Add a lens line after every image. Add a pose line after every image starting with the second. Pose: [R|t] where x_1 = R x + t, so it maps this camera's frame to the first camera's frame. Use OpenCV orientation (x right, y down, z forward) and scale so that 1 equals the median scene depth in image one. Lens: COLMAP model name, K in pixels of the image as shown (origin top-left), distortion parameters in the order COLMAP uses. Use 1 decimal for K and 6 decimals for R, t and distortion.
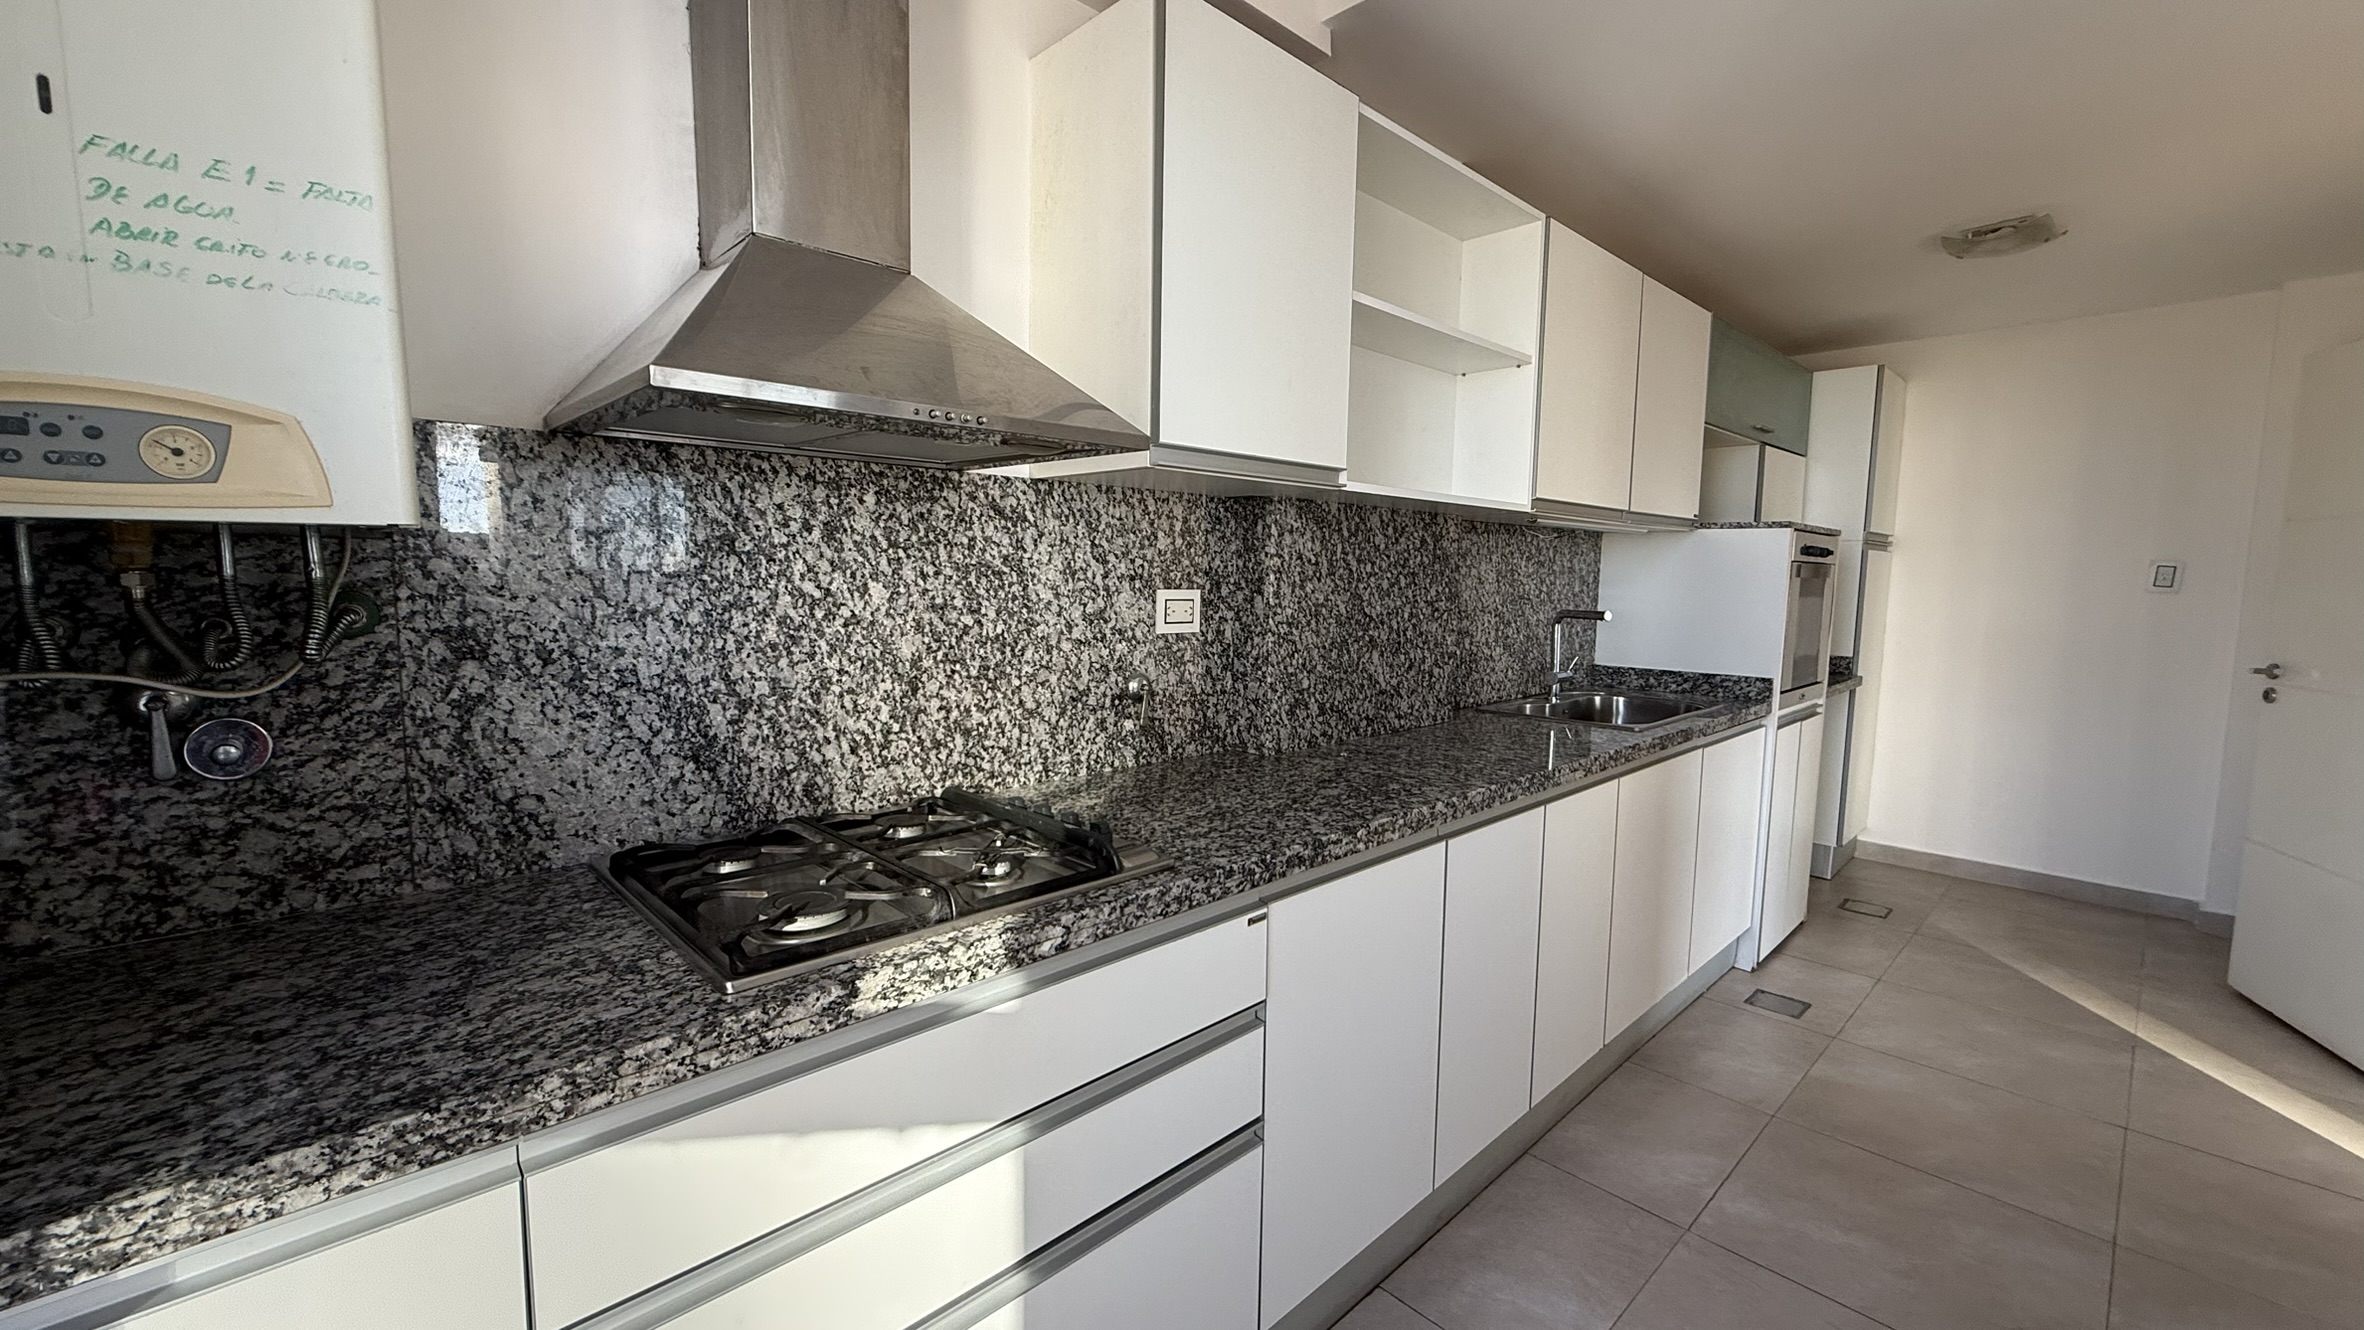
lens RADIAL K [[939.5, 0, 1172.0], [0, 939.5, 663.7], [0, 0, 1]] dist [-0.000849, -0.000429]
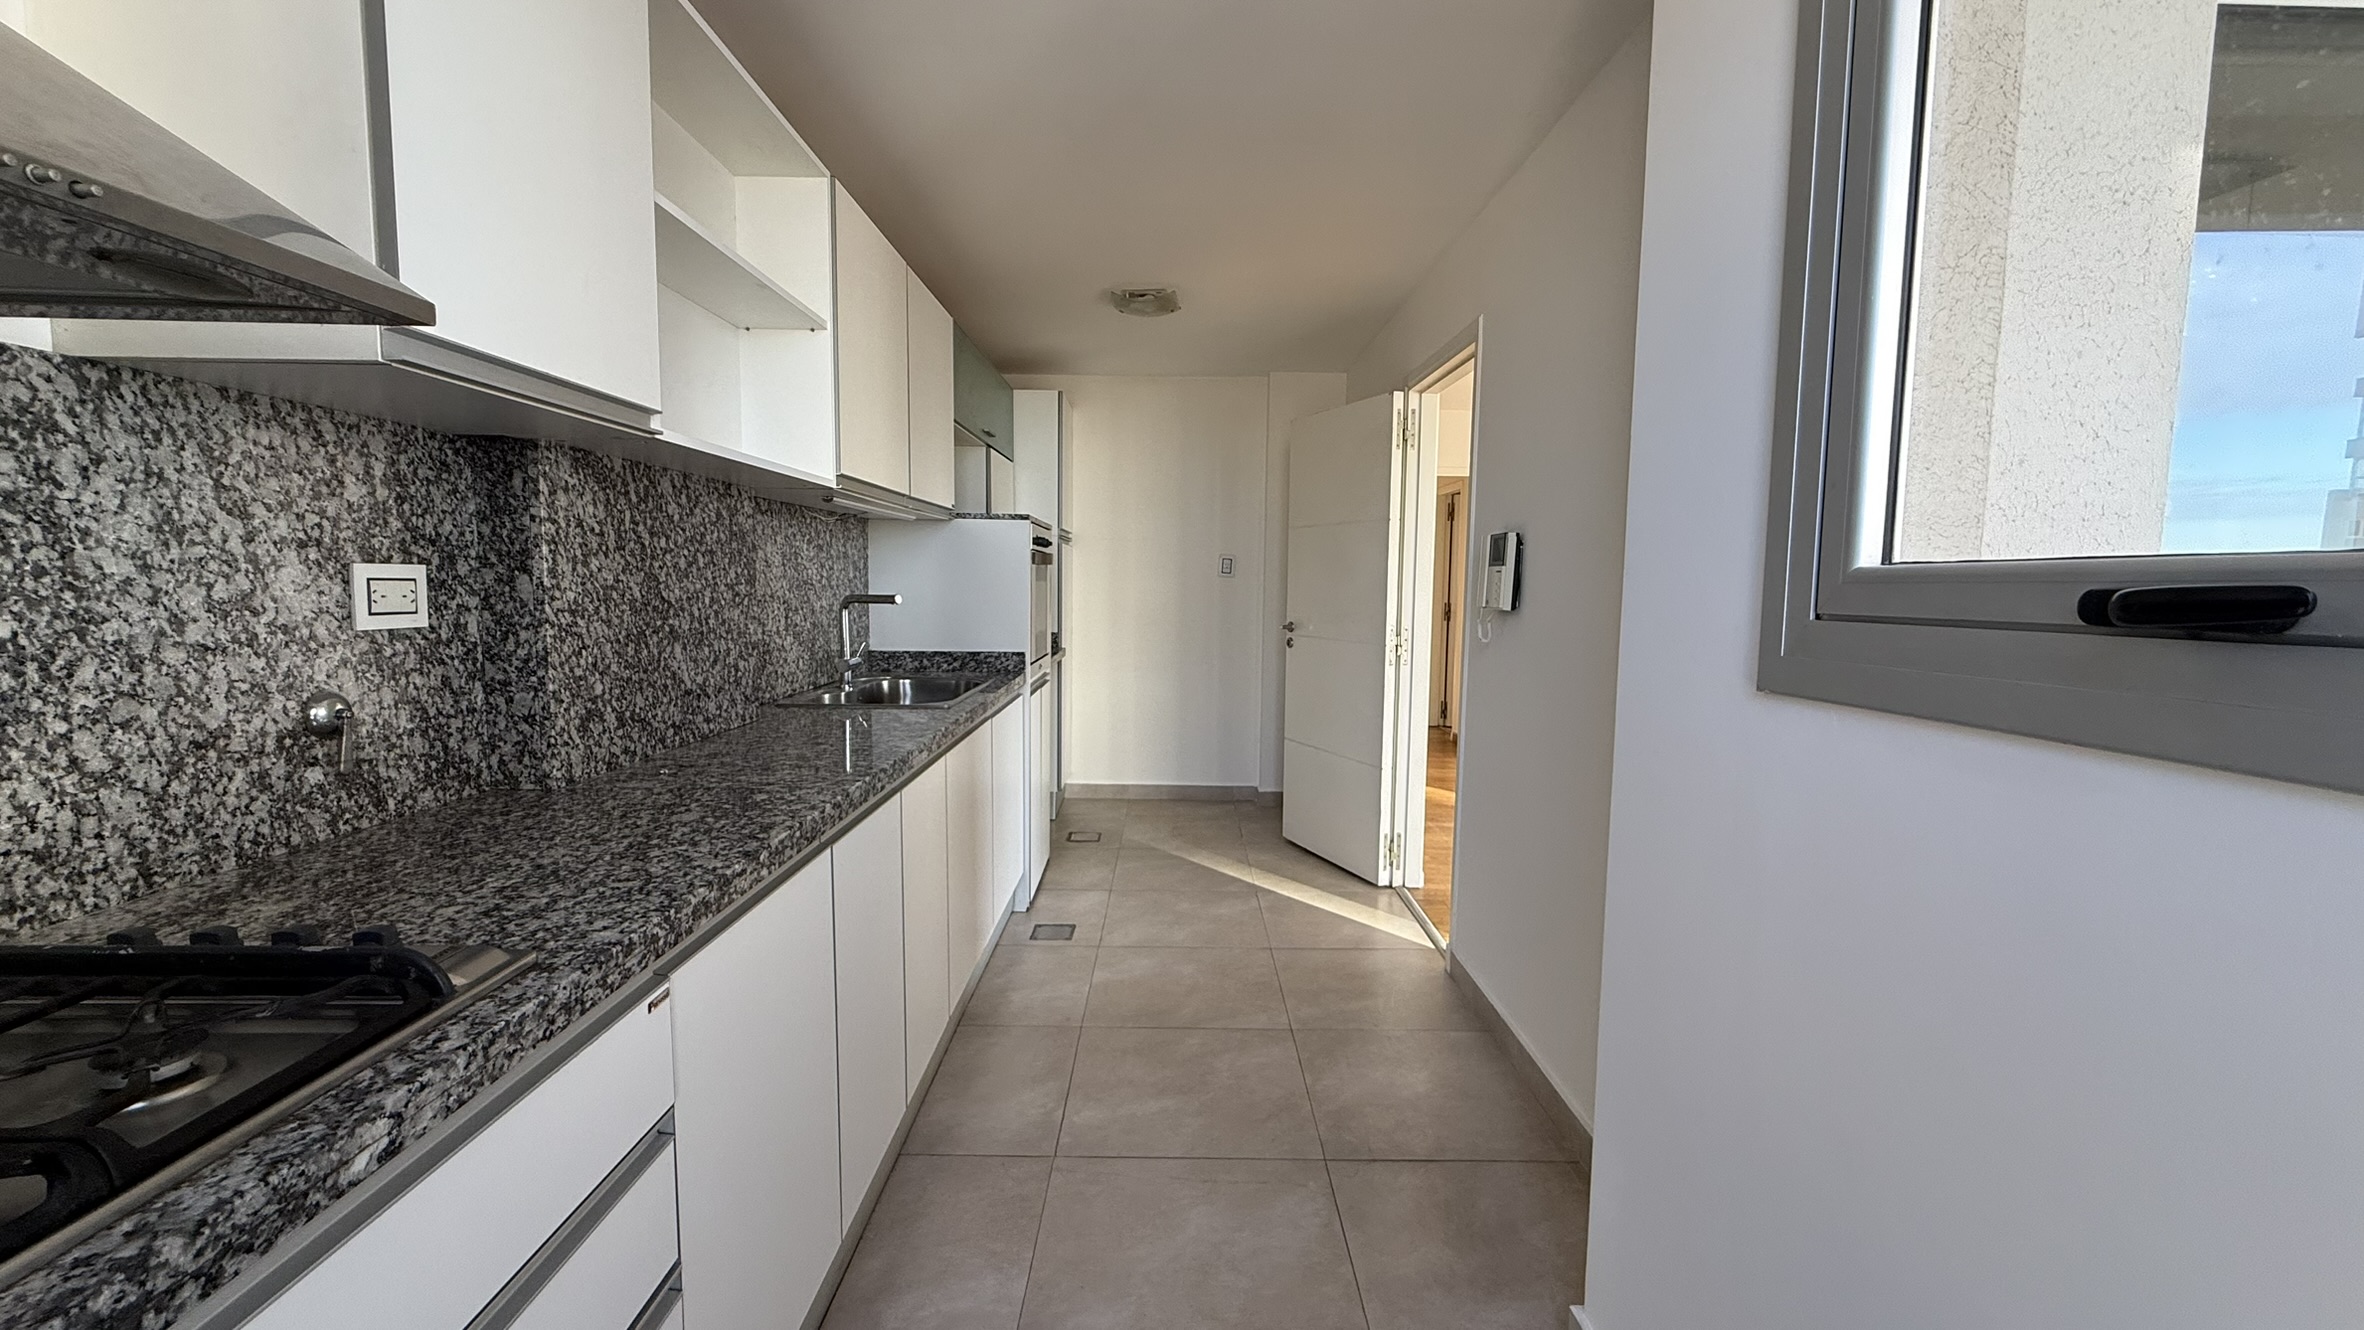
lens RADIAL K [[939.8, 0, 1176.5], [0, 939.8, 663.6], [0, 0, 1]] dist [0.001210, 0.000206]
pose [[0.682344, -0.070568, 0.727617, -0.113314], [0.068727, 0.997114, 0.032254, 0.009744], [-0.727793, 0.027999, 0.685225, 0.145617]]
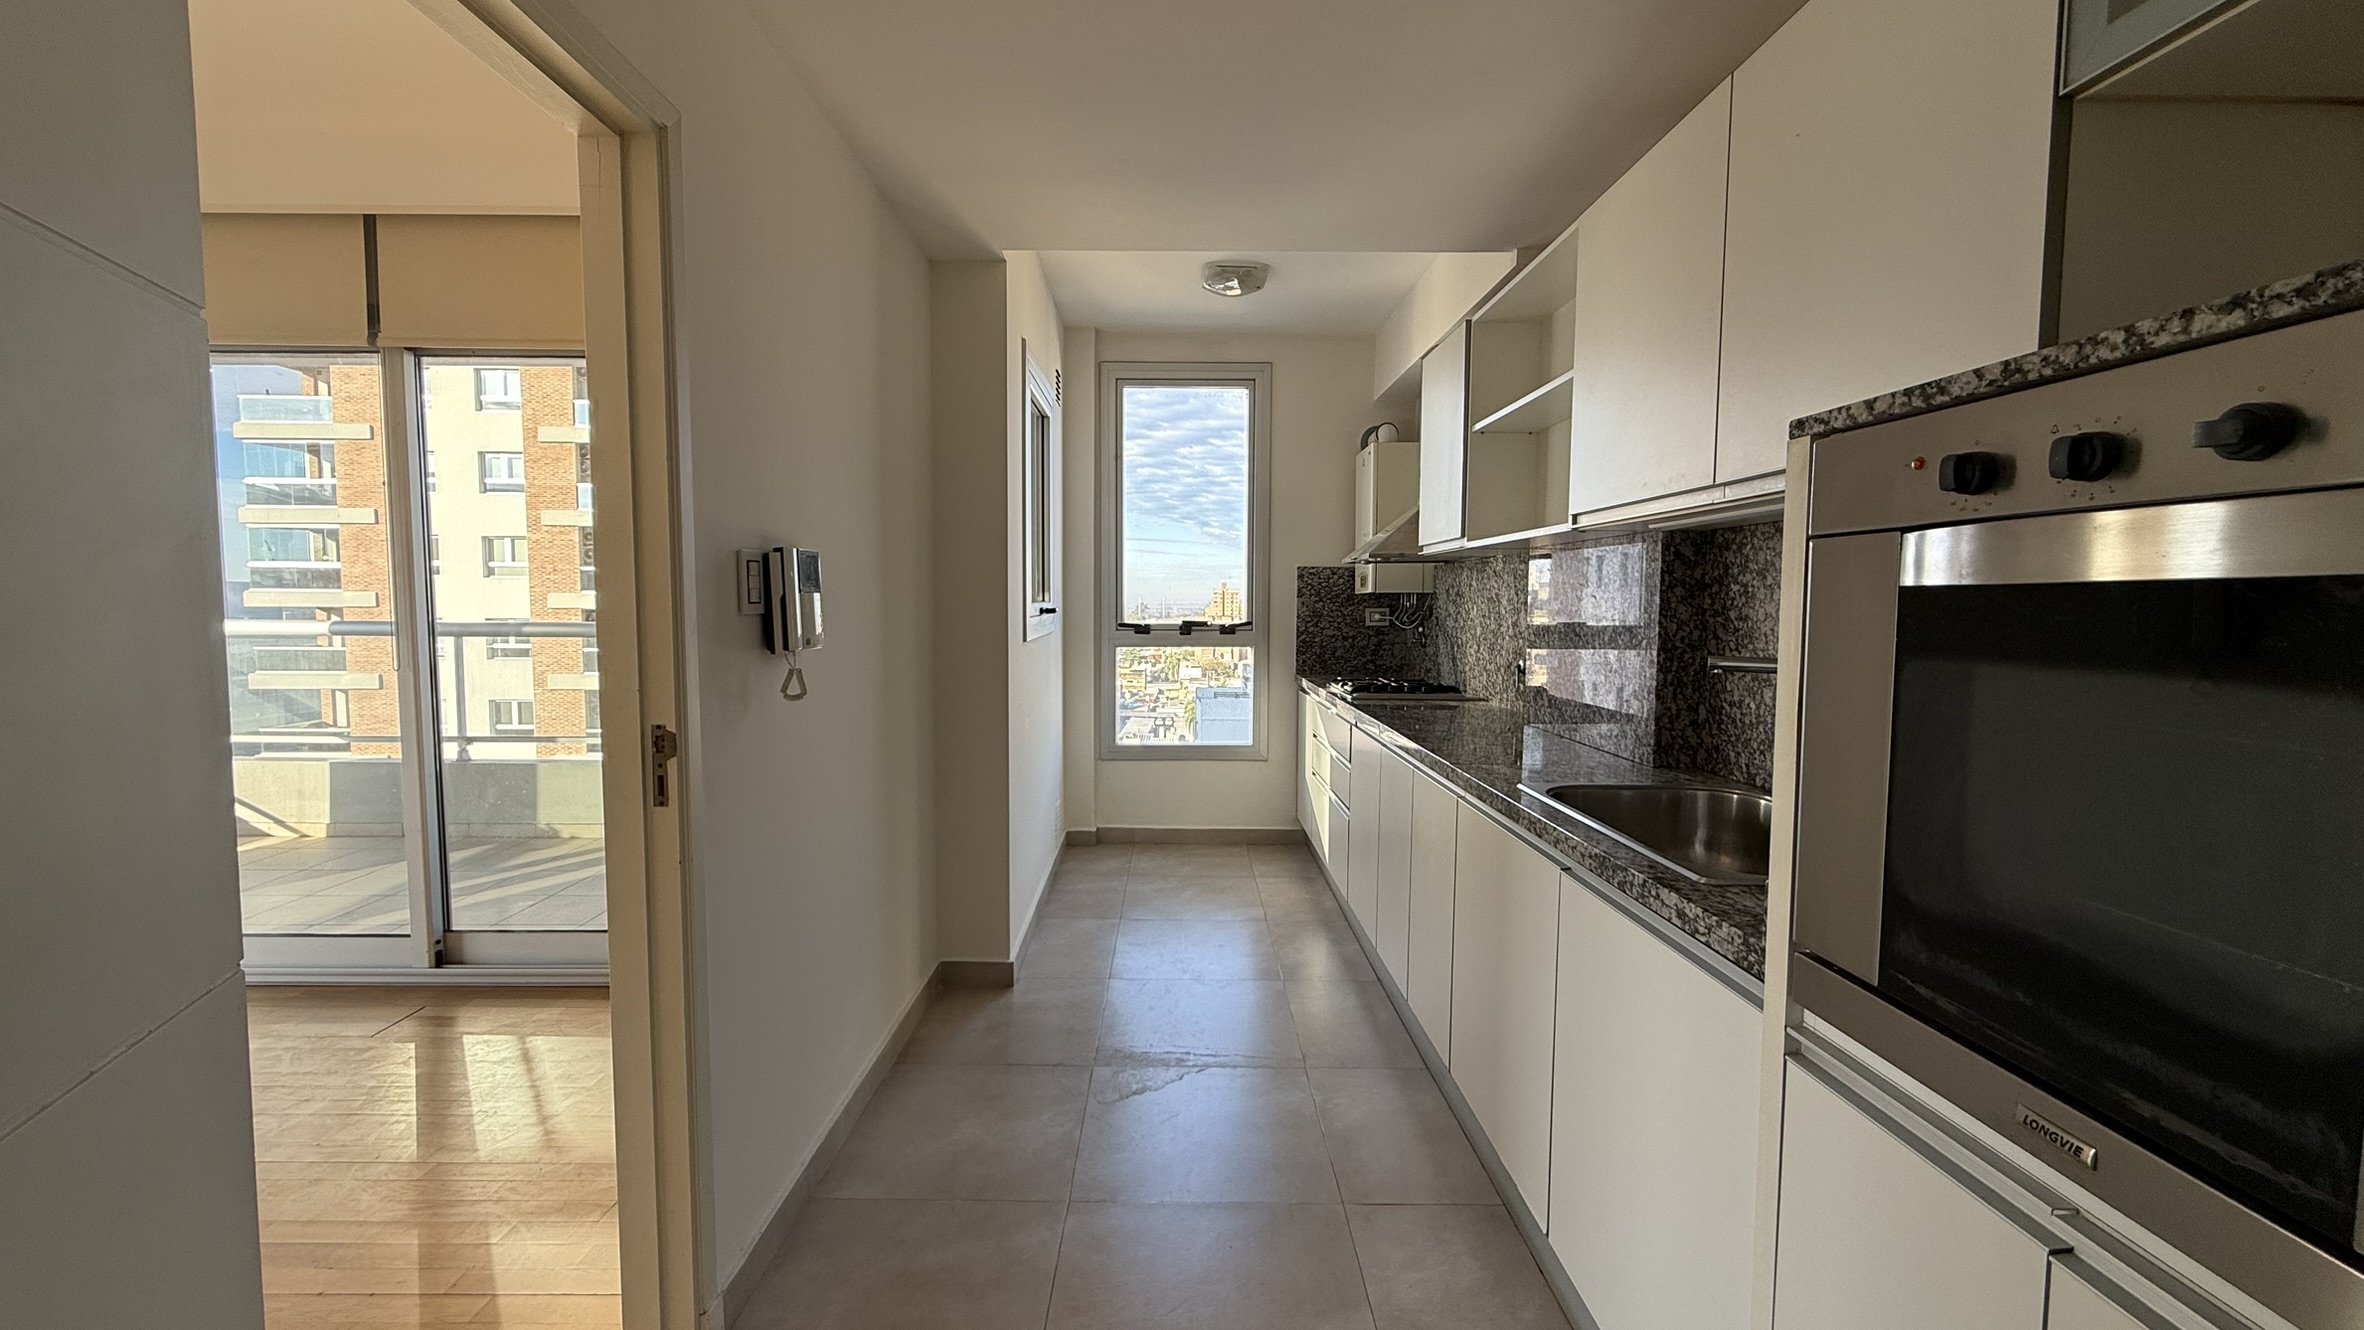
lens RADIAL K [[939.5, 0, 1172.0], [0, 939.5, 663.7], [0, 0, 1]] dist [-0.000849, -0.000429]
pose [[-0.689231, 0.033150, -0.723783, 1.789333], [-0.084380, 0.988483, 0.125626, -0.152858], [0.719612, 0.147658, -0.678496, 1.830763]]
